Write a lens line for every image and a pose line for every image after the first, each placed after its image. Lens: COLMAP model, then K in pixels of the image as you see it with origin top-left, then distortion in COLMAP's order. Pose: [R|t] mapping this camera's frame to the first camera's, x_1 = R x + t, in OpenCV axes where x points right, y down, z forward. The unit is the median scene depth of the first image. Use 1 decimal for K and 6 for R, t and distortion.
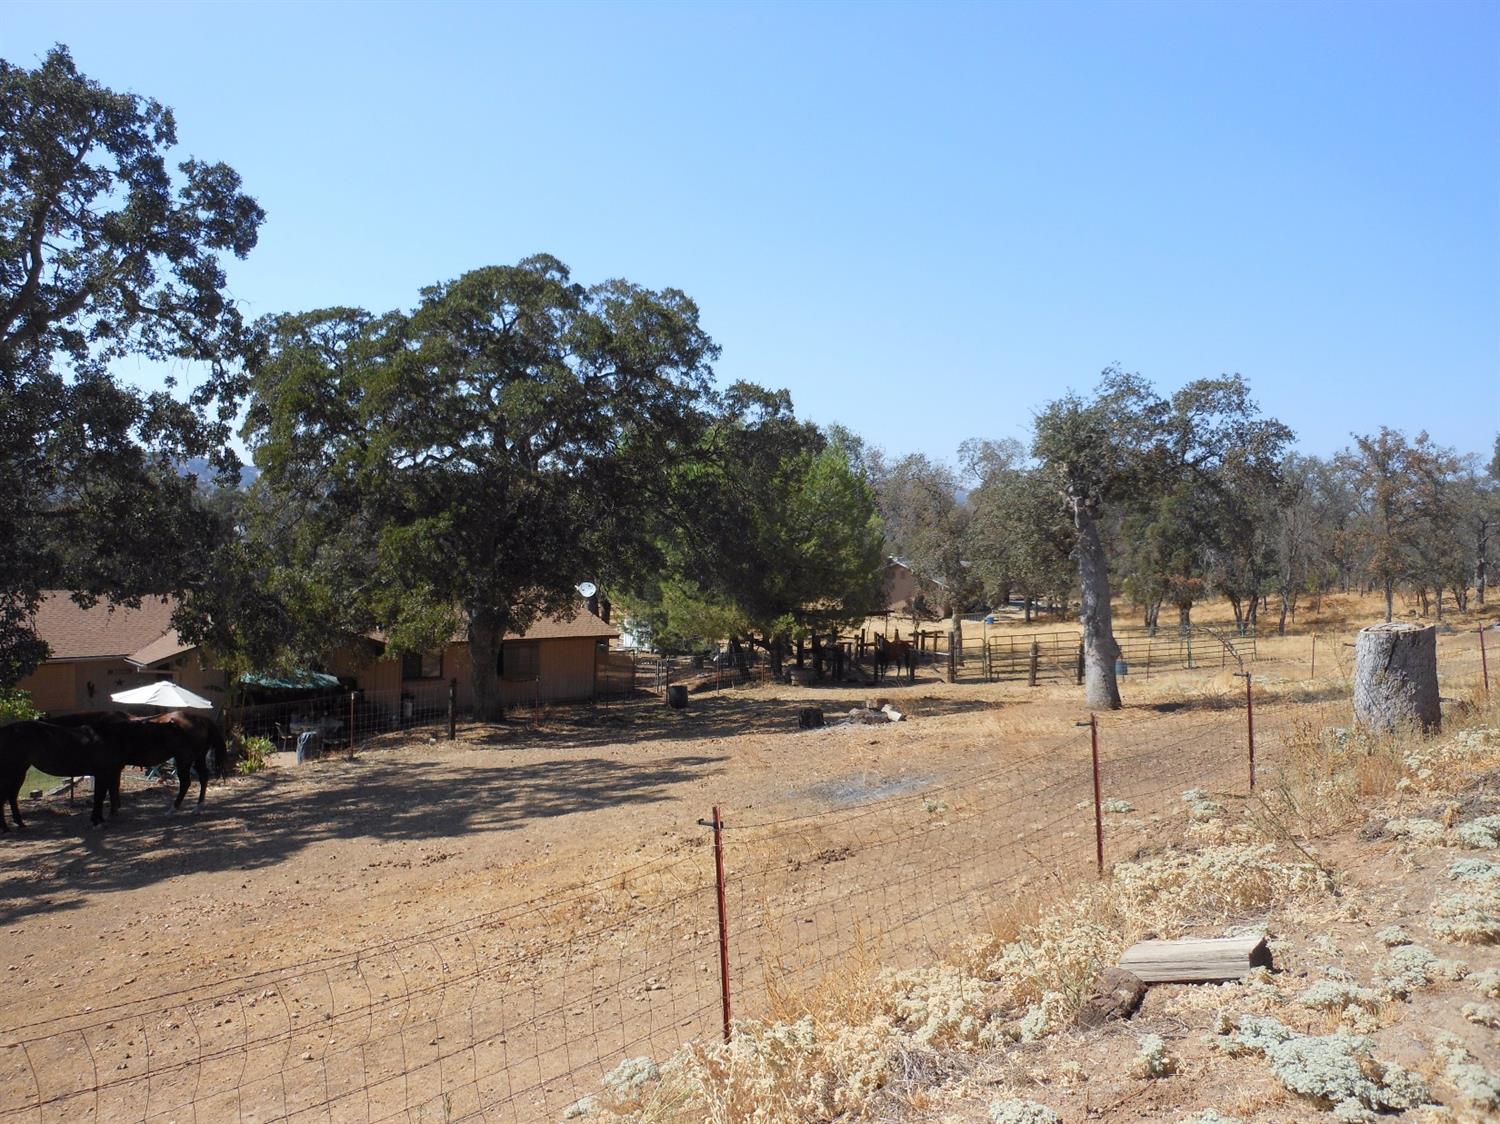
lens RADIAL K [[1216.3, 0, 747.7], [0, 1216.3, 564.3], [0, 0, 1]] dist [0.025108, -0.057103]
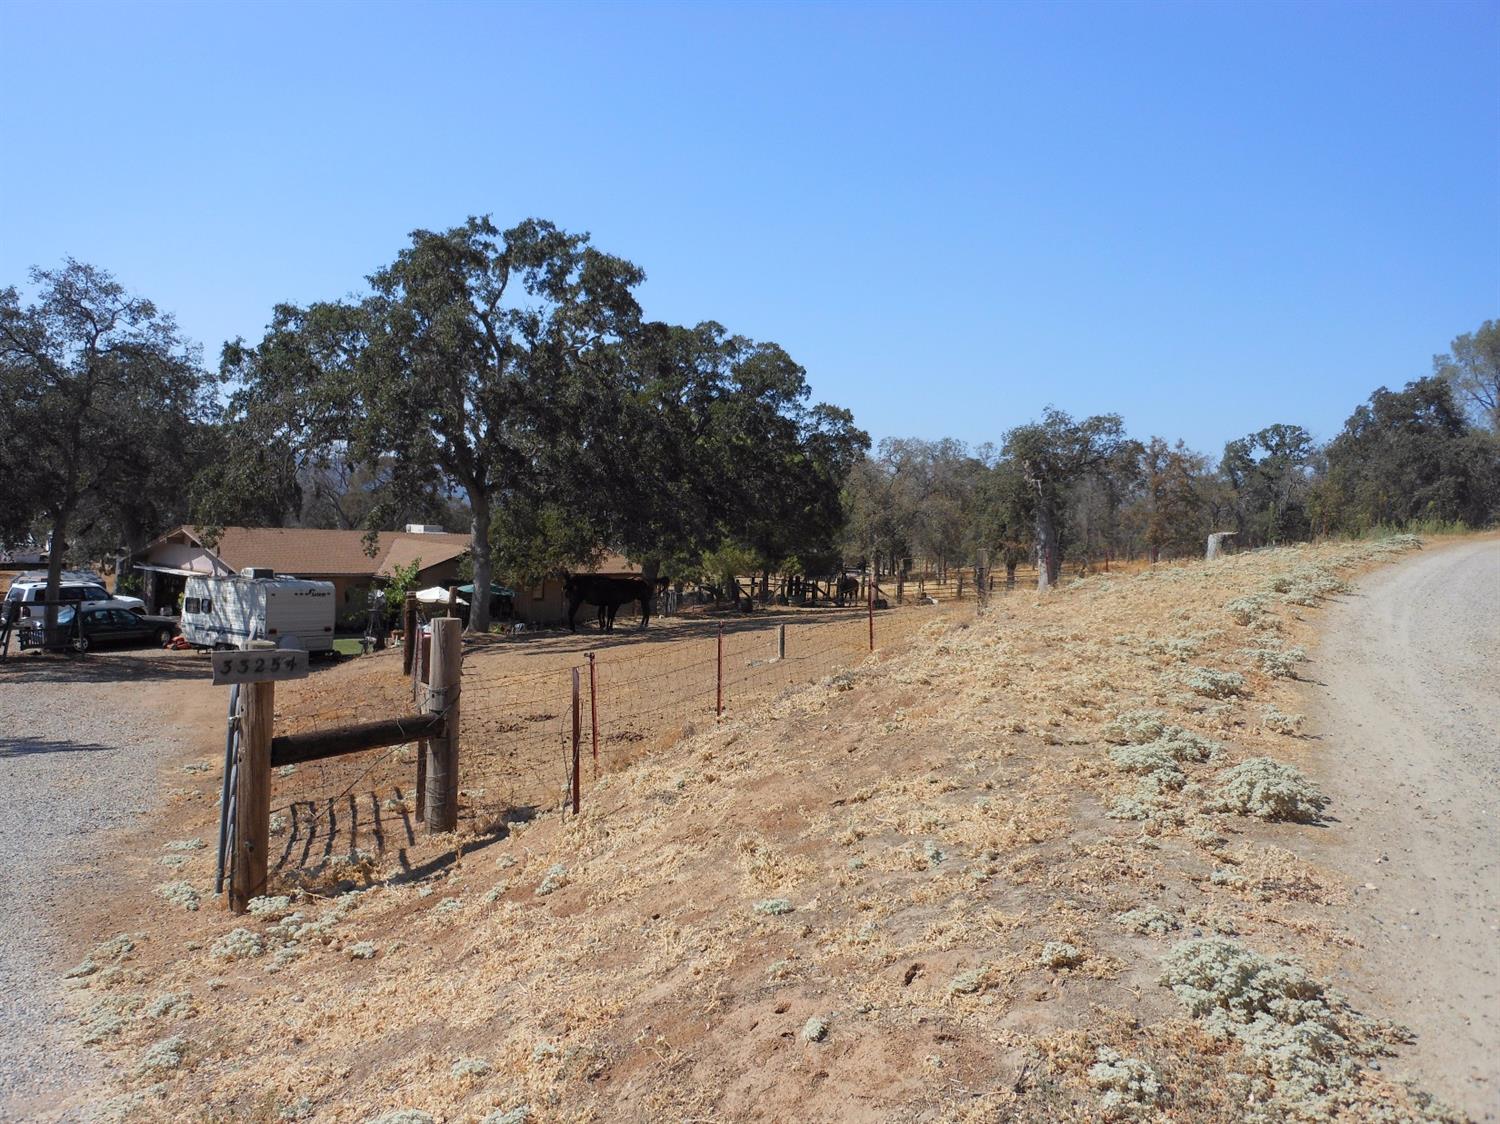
lens RADIAL K [[1216.3, 0, 752.0], [0, 1216.3, 560.6], [0, 0, 1]] dist [0.025108, -0.057103]
pose [[0.981498, 0.011051, 0.191154, -0.409205], [-0.013321, 0.999855, 0.010594, 0.043241], [-0.191009, -0.012945, 0.981503, -0.582944]]
